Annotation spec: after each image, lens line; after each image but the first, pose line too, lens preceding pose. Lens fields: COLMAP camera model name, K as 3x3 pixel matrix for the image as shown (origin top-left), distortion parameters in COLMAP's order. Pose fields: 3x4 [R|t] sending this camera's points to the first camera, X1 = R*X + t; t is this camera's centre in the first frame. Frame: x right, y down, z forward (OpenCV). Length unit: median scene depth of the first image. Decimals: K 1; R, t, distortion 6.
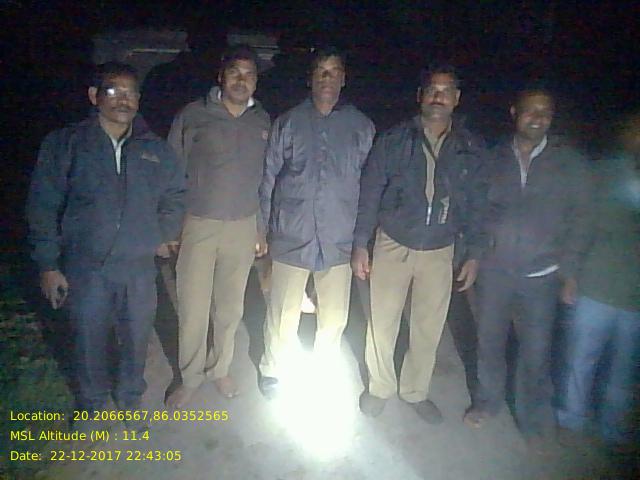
lens RADIAL K [[545.7, 0, 320.0], [0, 545.7, 240.0], [0, 0, 1]] dist [-0.014781, -0.005463]
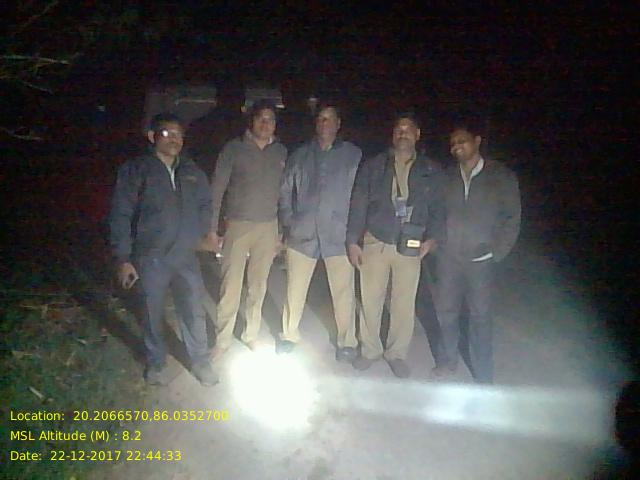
lens RADIAL K [[533.8, 0, 320.0], [0, 533.8, 240.0], [0, 0, 1]] dist [-0.004507, -0.000085]
pose [[0.999926, -0.010623, -0.005895, 0.001866], [0.010188, 0.997536, -0.069407, 0.099111], [0.006618, 0.069342, 0.997571, -0.343850]]
